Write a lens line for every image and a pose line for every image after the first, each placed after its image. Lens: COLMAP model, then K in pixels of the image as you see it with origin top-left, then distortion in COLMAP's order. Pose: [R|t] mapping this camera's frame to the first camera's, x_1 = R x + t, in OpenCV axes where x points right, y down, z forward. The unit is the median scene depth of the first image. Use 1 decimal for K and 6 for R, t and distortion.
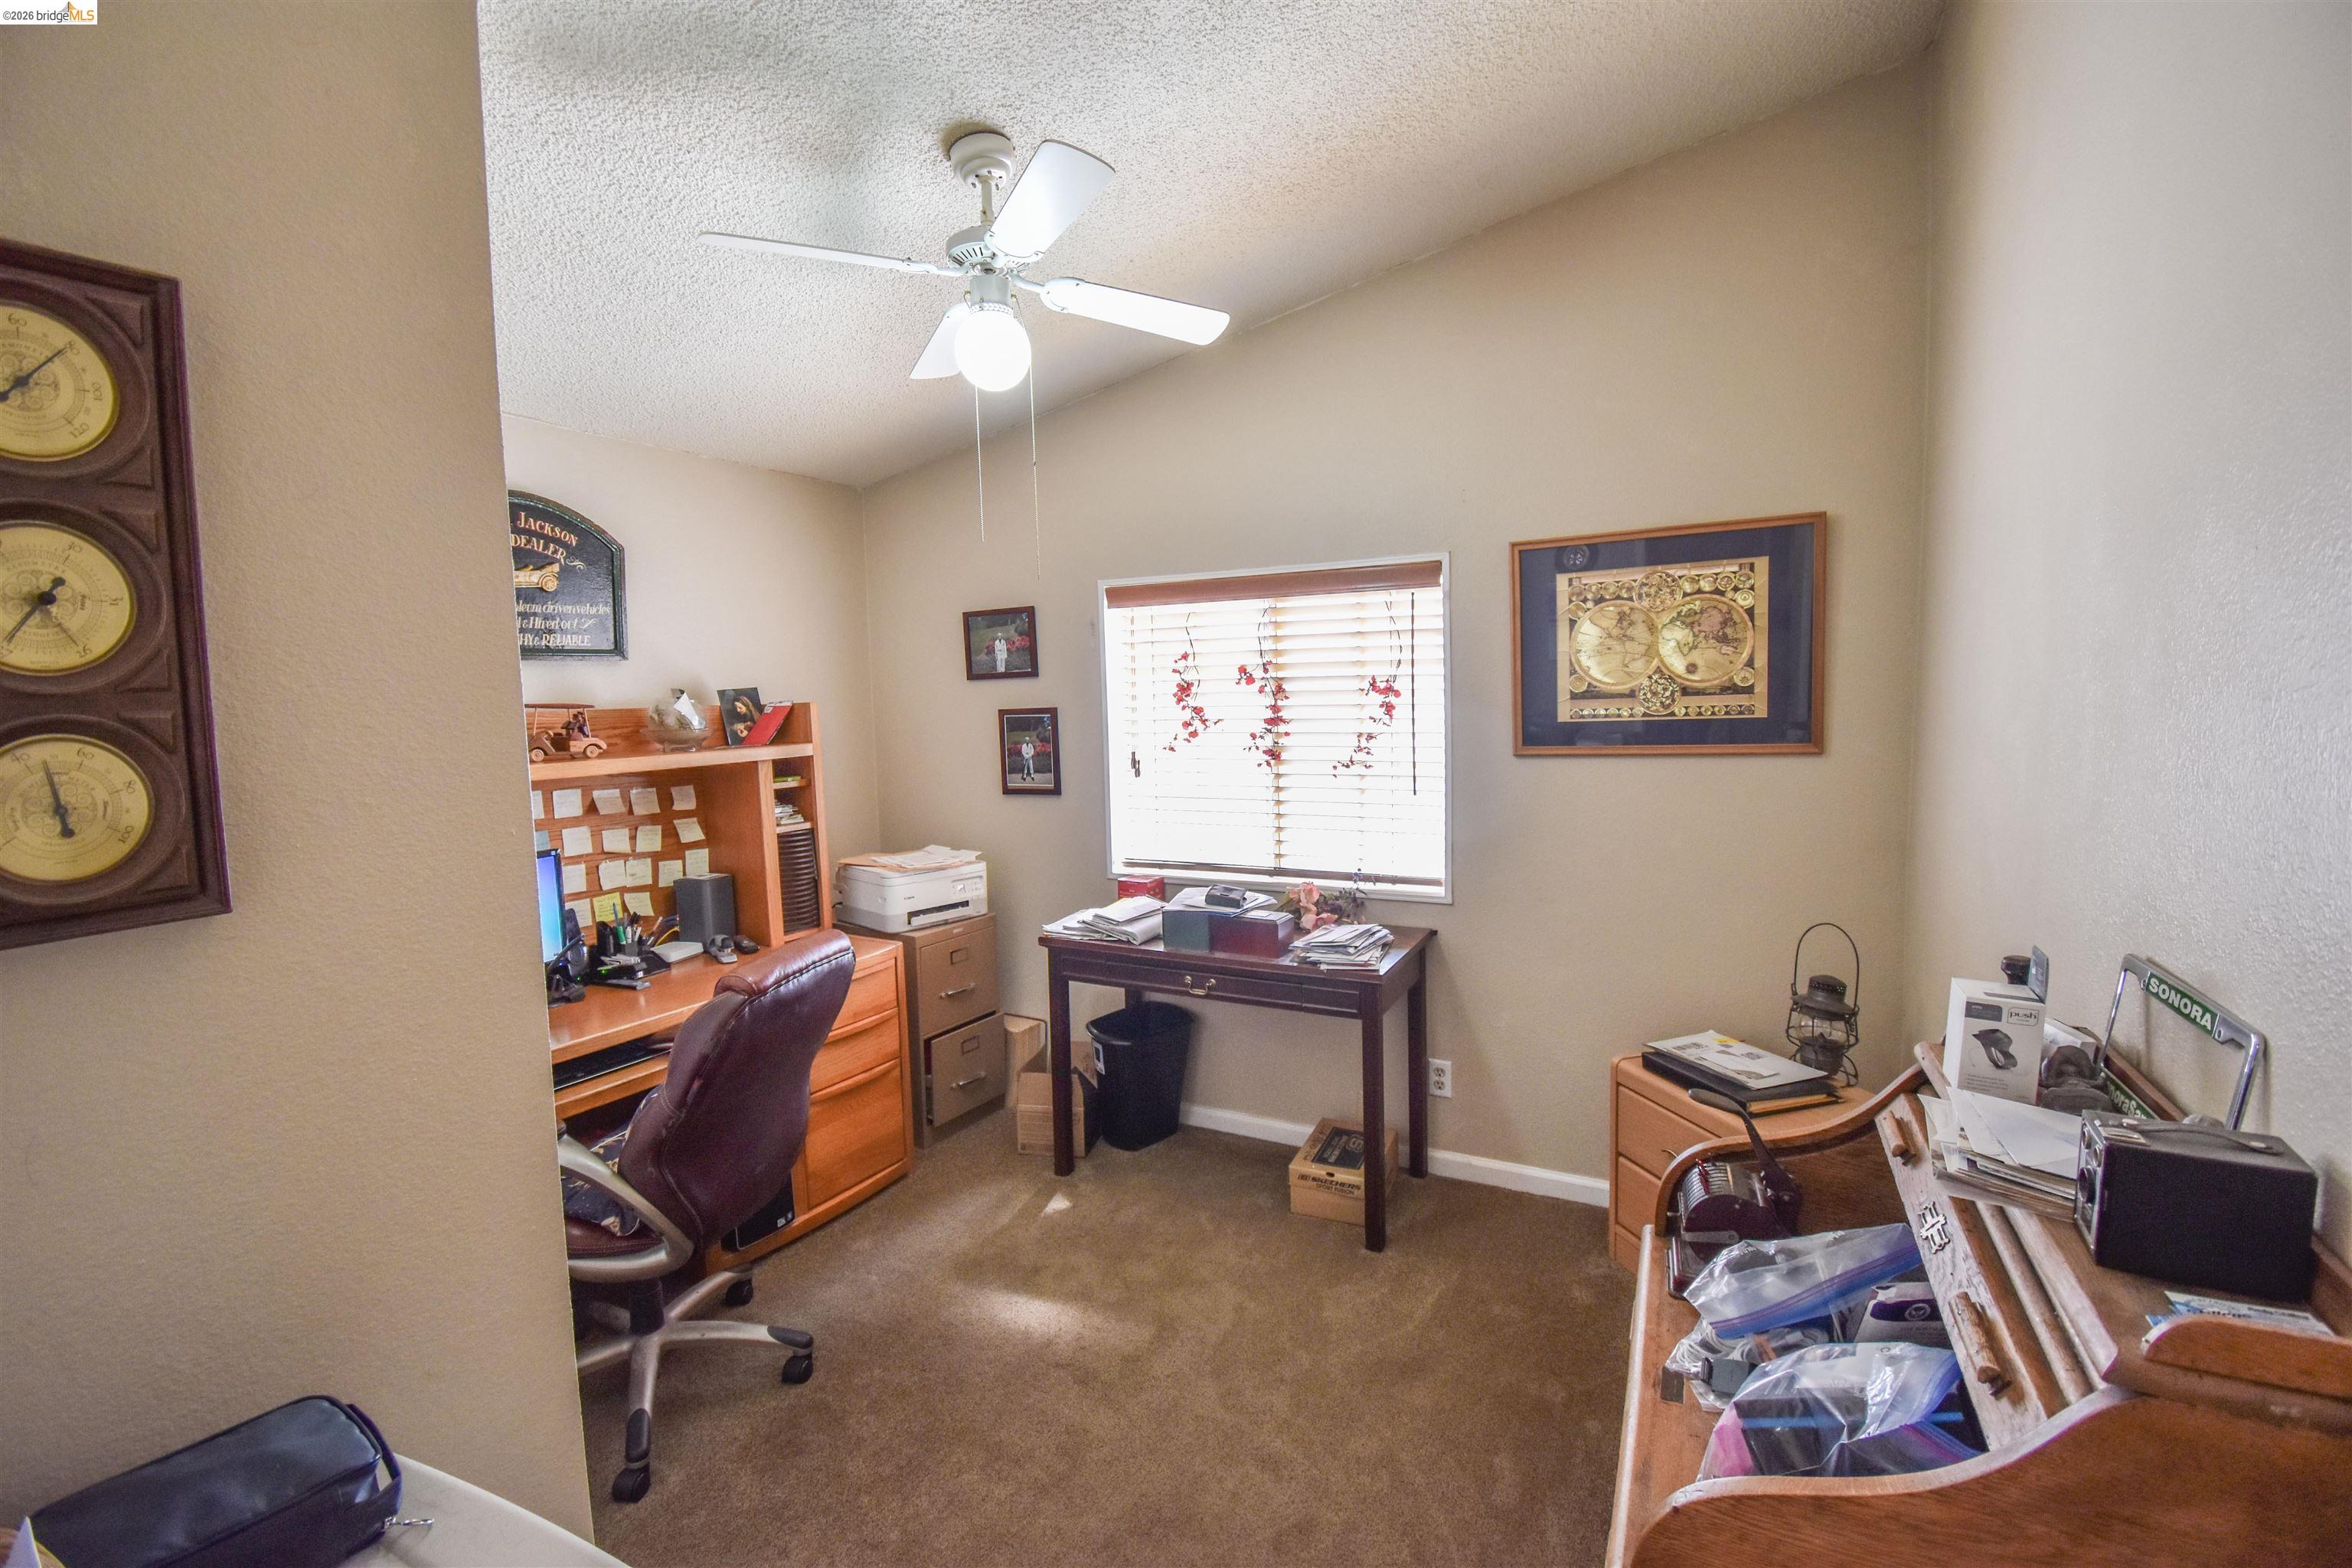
lens RADIAL K [[1030.8, 0, 1181.4], [0, 1030.8, 778.0], [0, 0, 1]] dist [0.024371, -0.028442]
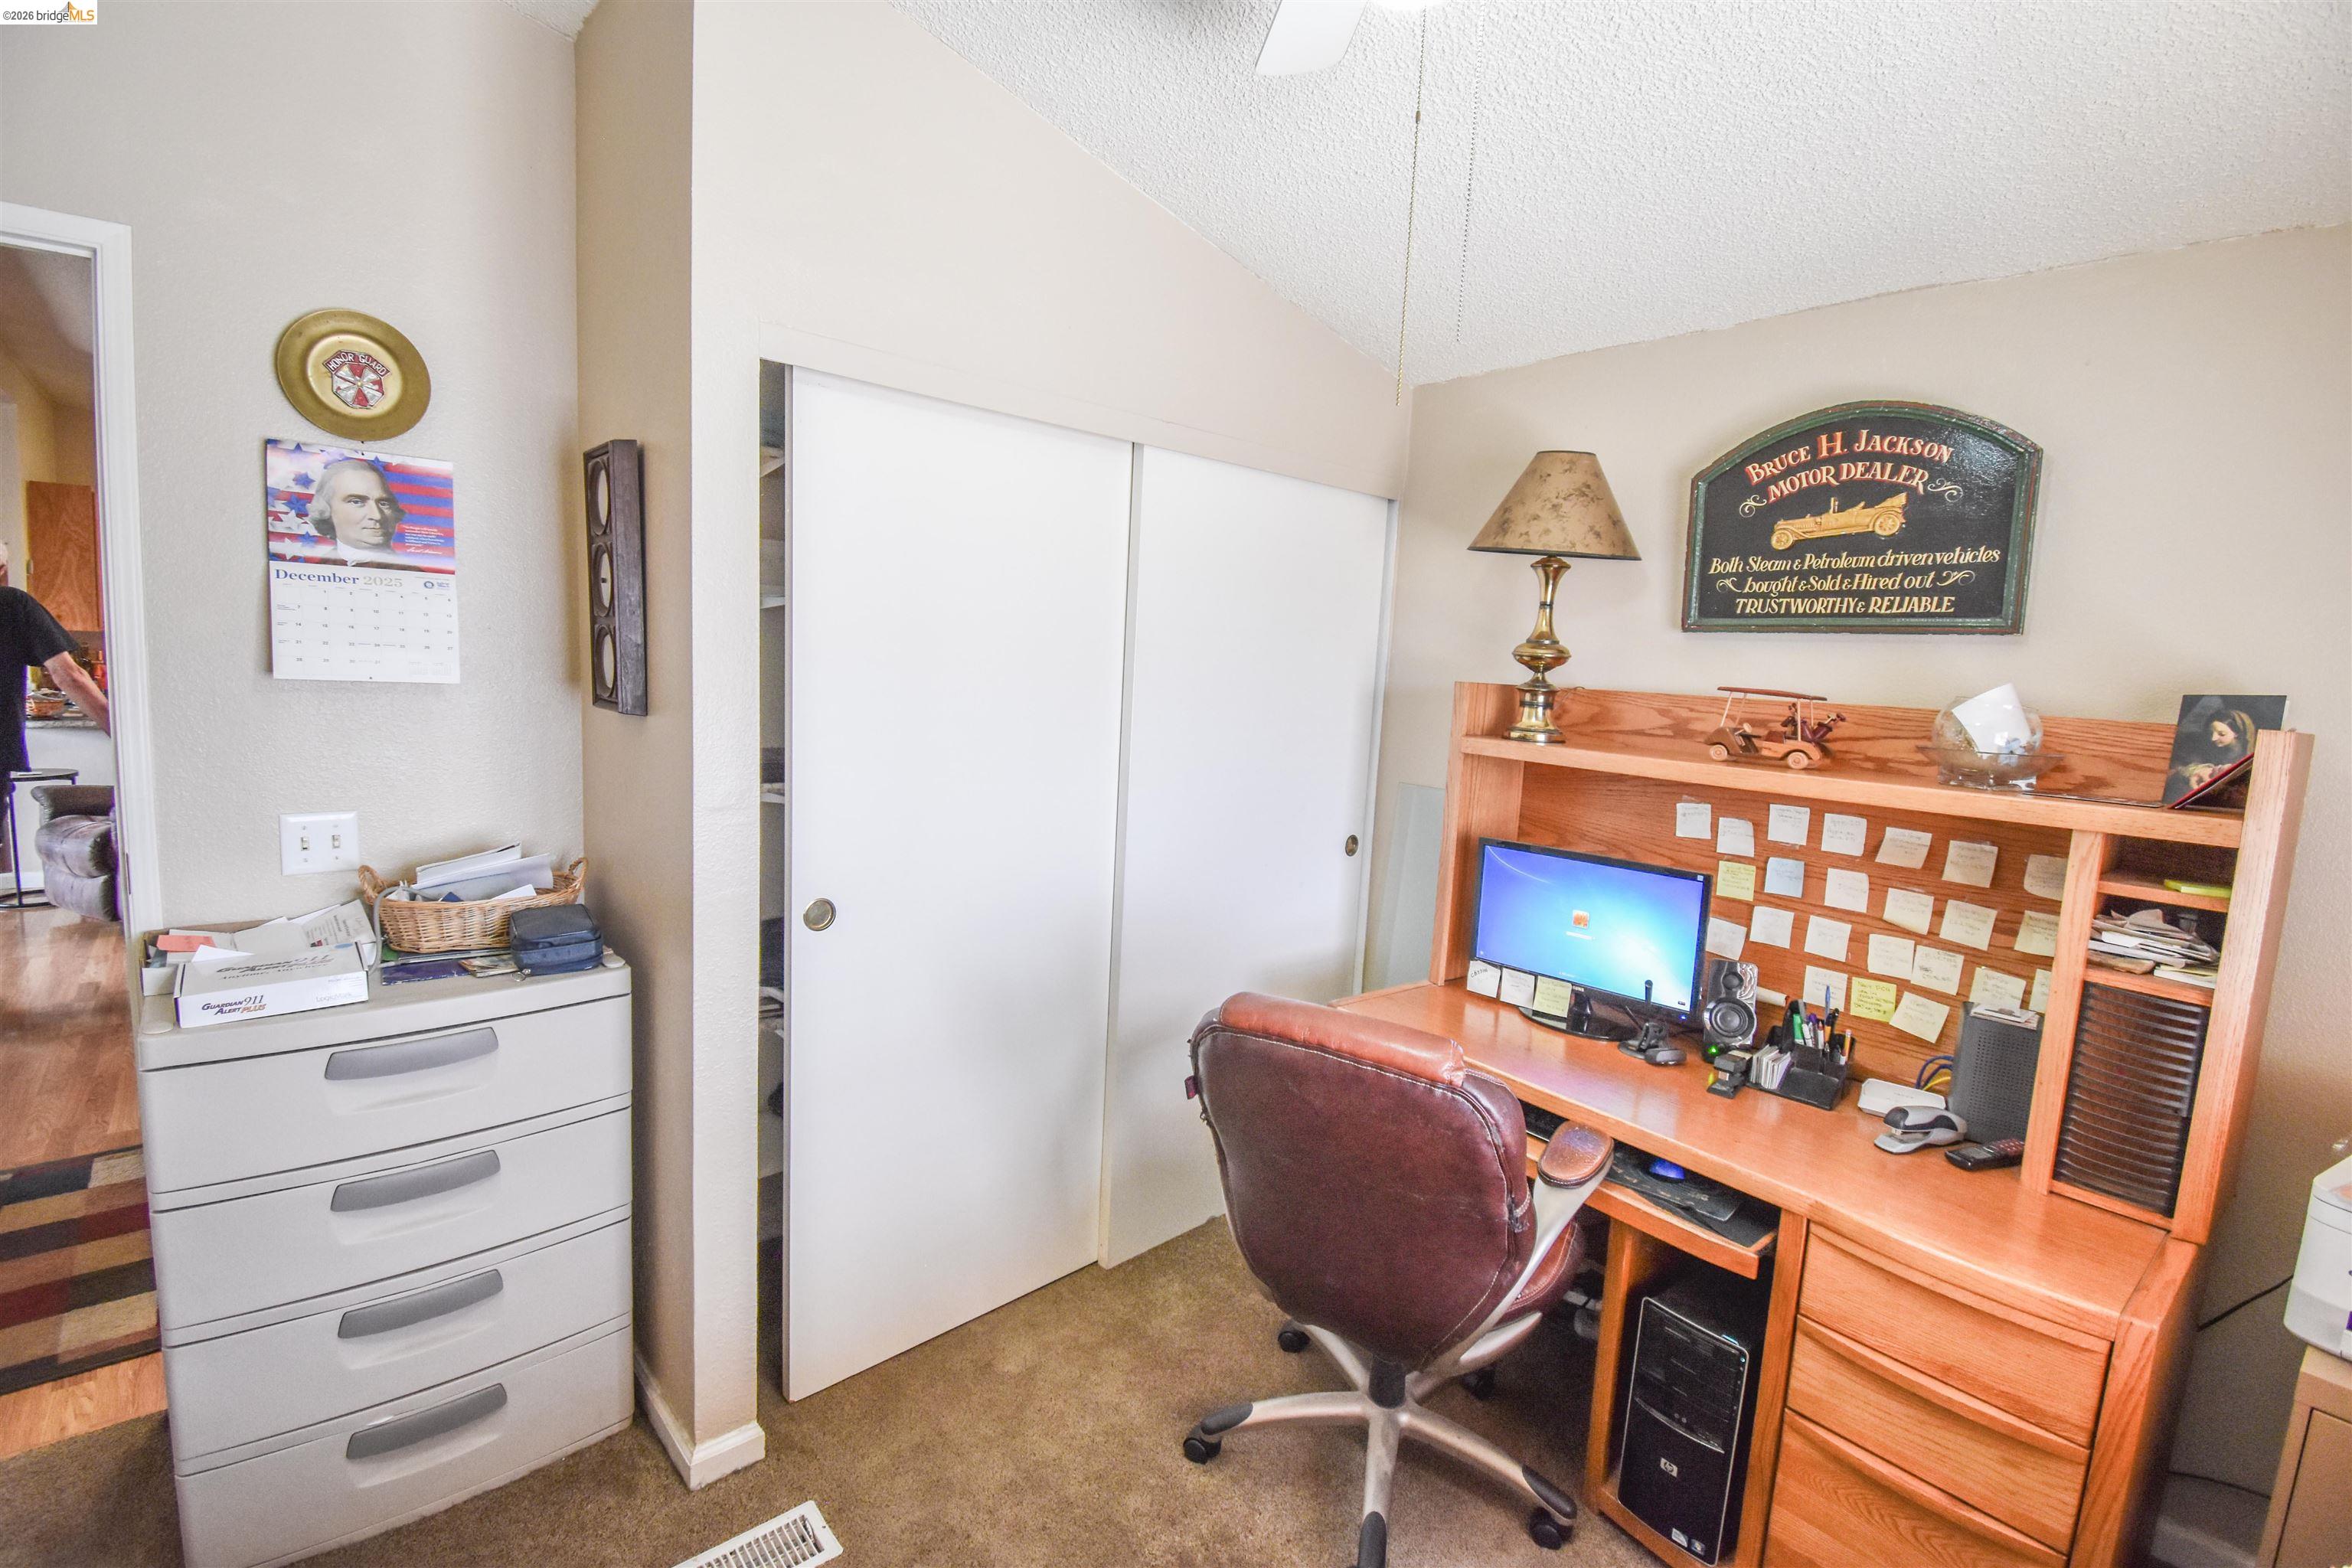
lens RADIAL K [[1030.8, 0, 1181.4], [0, 1030.8, 778.0], [0, 0, 1]] dist [0.024371, -0.028442]
pose [[-0.331758, 0.116749, -0.936112, 0.220868], [-0.125877, 0.977960, 0.166579, -0.074718], [0.934929, 0.173099, -0.309750, 0.781885]]
